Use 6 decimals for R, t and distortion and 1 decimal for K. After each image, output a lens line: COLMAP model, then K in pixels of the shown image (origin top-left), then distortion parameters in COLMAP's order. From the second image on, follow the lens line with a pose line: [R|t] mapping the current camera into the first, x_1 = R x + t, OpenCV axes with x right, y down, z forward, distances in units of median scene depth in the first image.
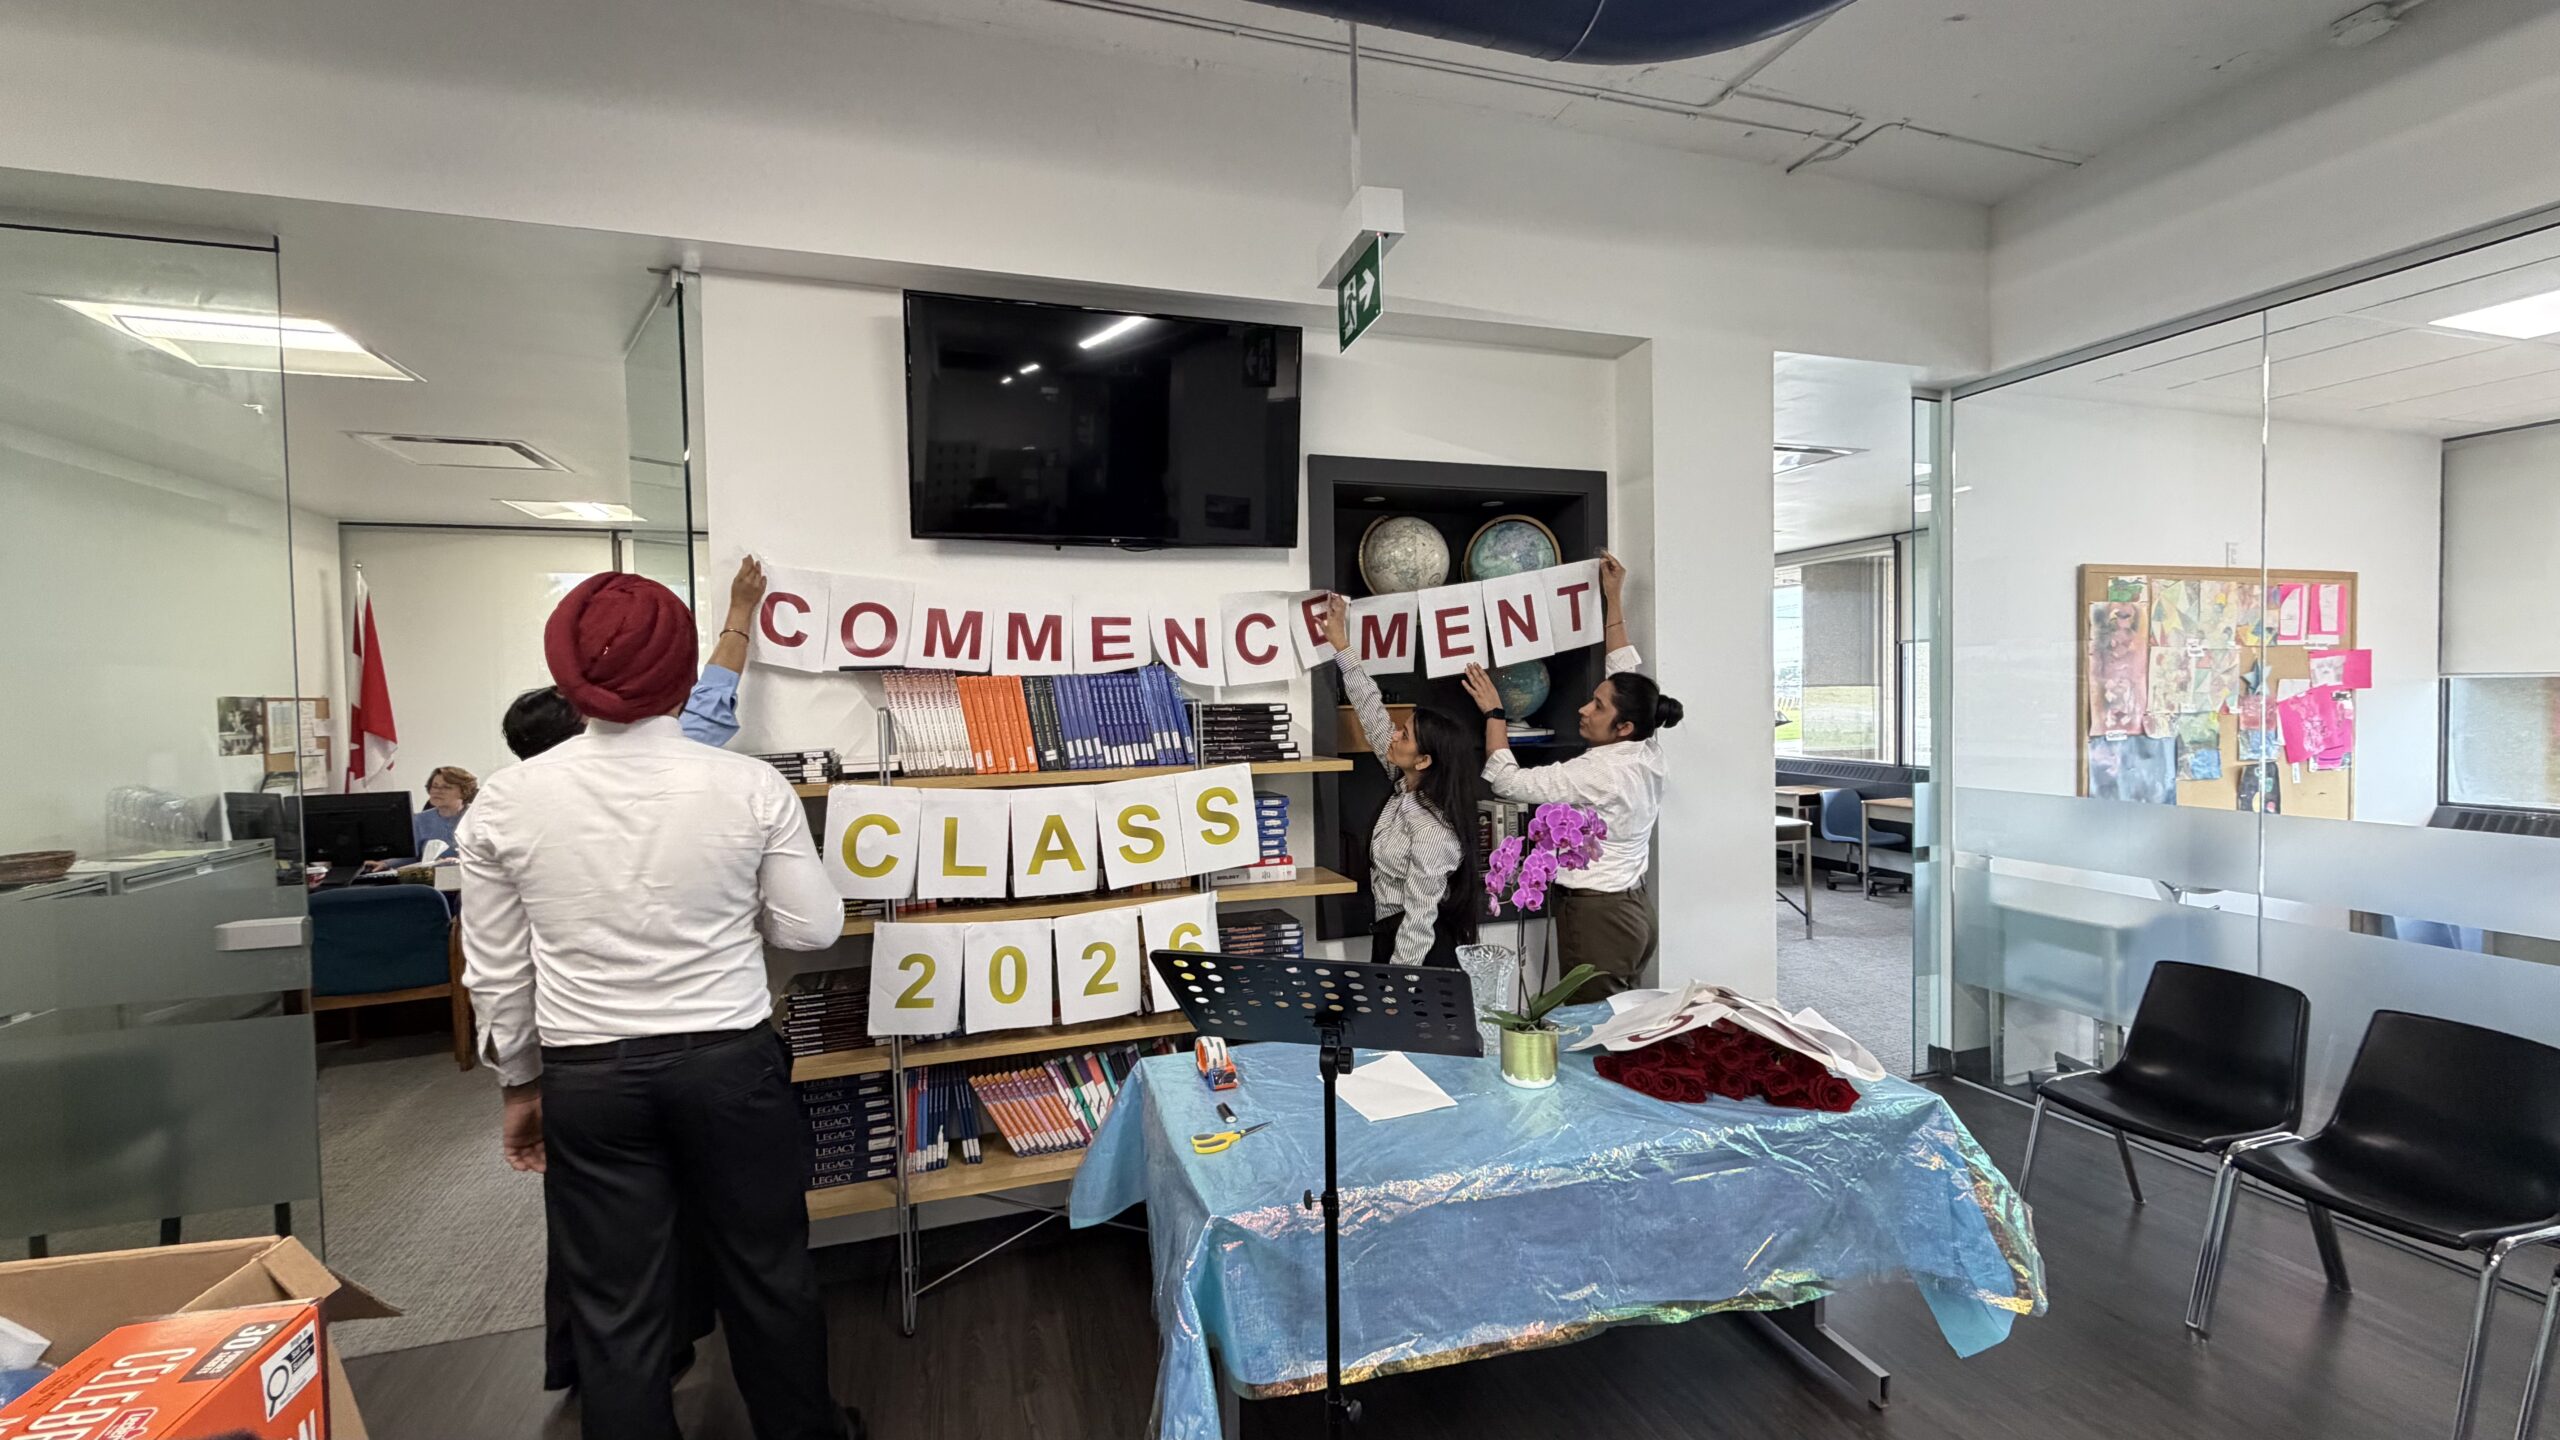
lens RADIAL K [[1029.2, 0, 1278.9], [0, 1029.2, 725.8], [0, 0, 1]] dist [0.000020, 0.000163]
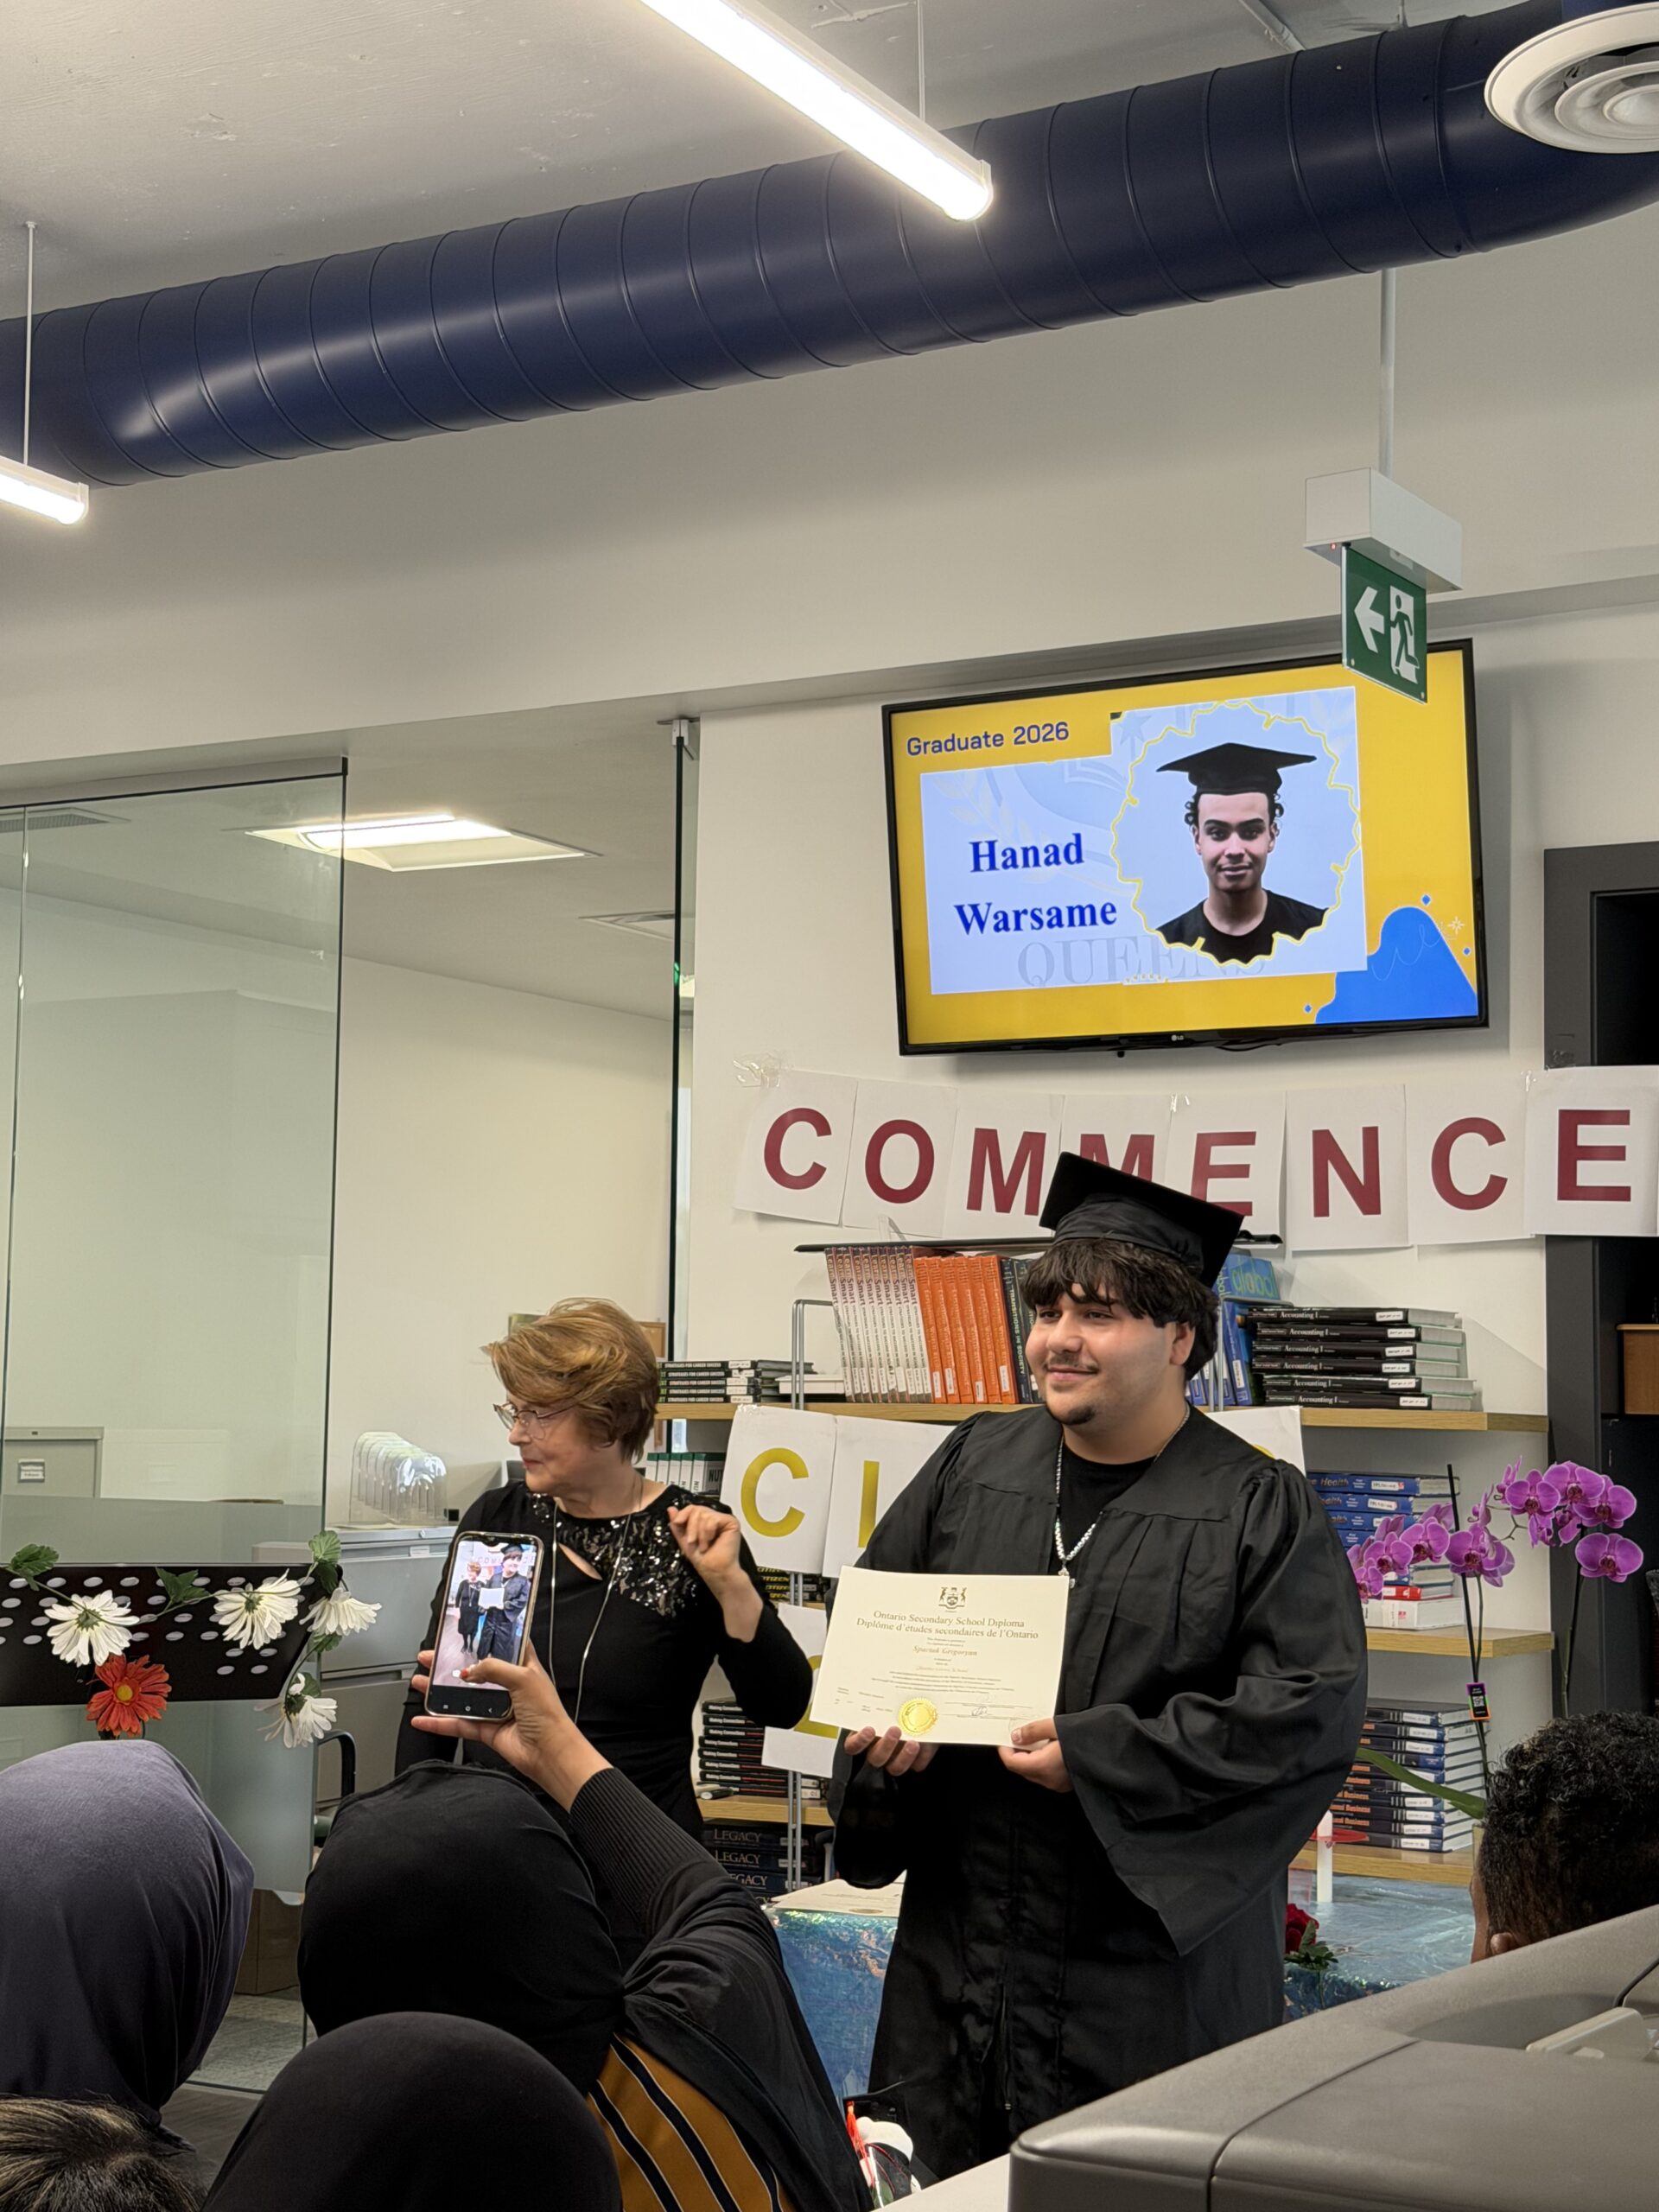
lens RADIAL K [[3229.6, 0, 831.2], [0, 3229.6, 1104.2], [0, 0, 1]] dist [0.140054, 0.000000]
pose [[0.674325, -0.039763, -0.737363, 1.096265], [-0.051033, 0.993652, -0.100253, 0.061081], [0.736669, 0.105233, 0.668016, -0.420779]]
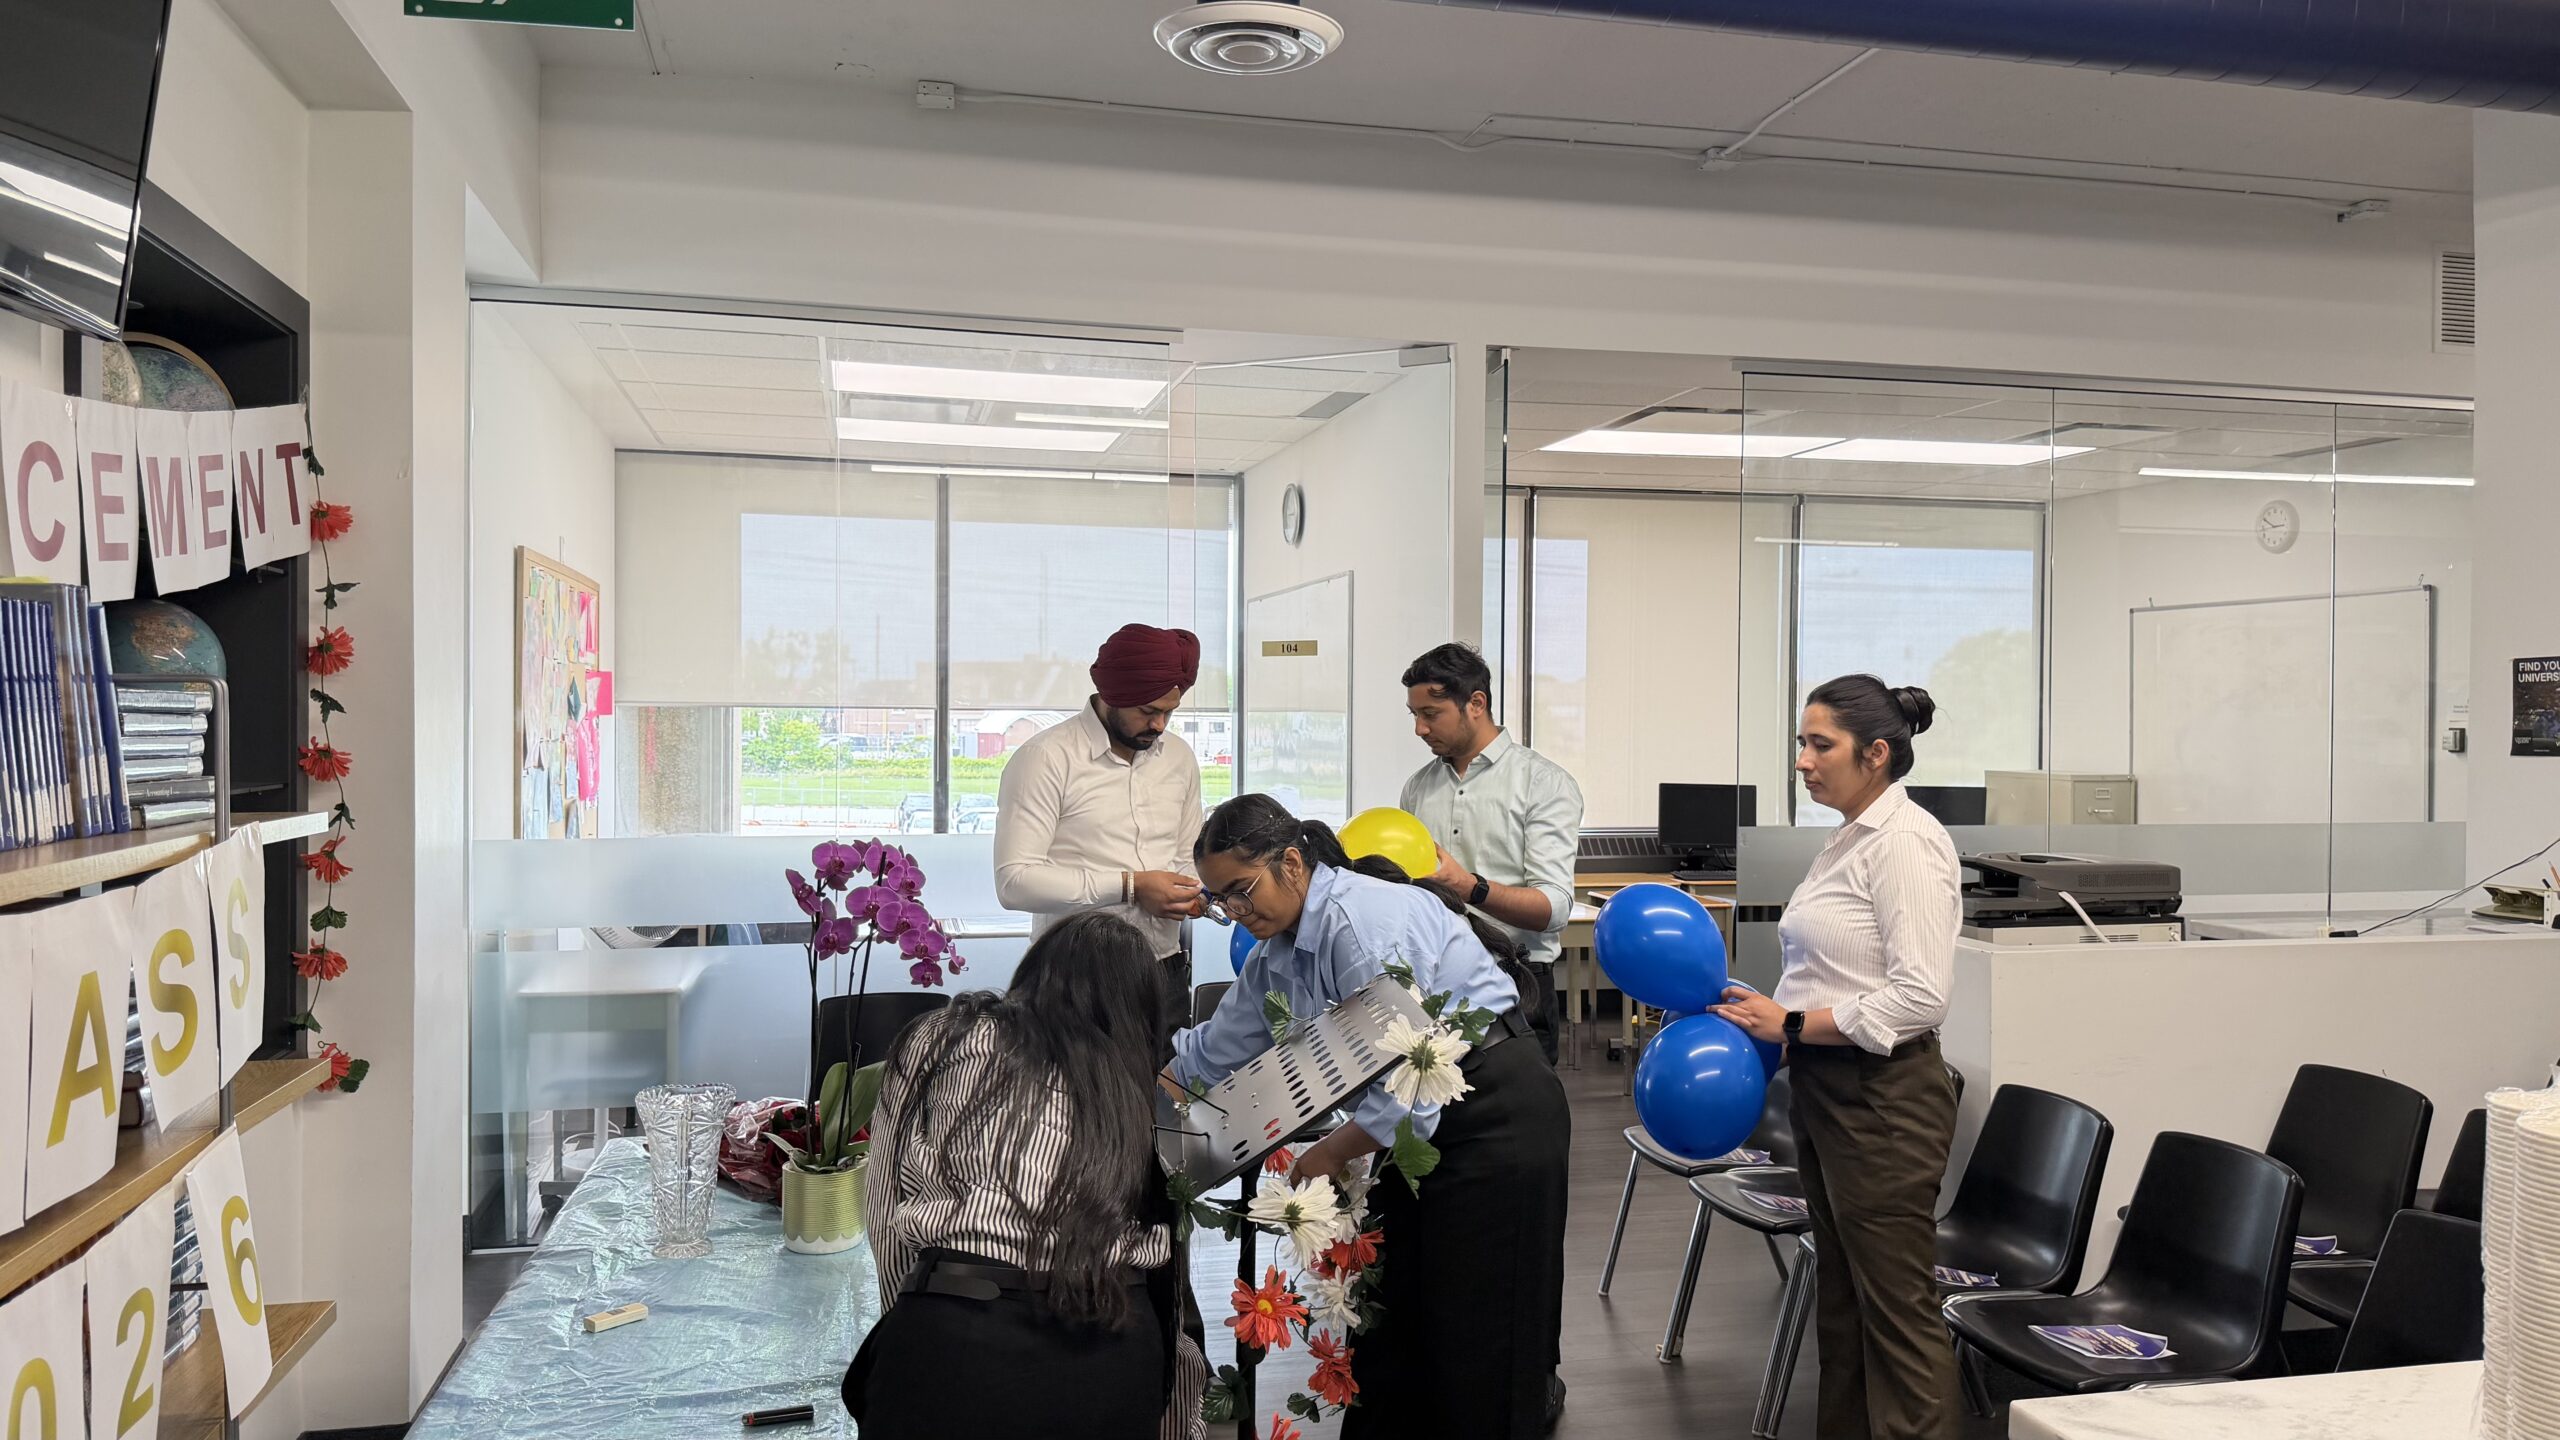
lens RADIAL K [[1786.8, 0, 1263.8], [0, 1786.8, 744.0], [0, 0, 1]] dist [0.096780, -0.128140]
pose [[0.089718, 0.001980, 0.995965, -0.750893], [0.023743, 0.999710, -0.004127, 0.014741], [-0.995684, 0.024018, 0.089644, 0.468934]]
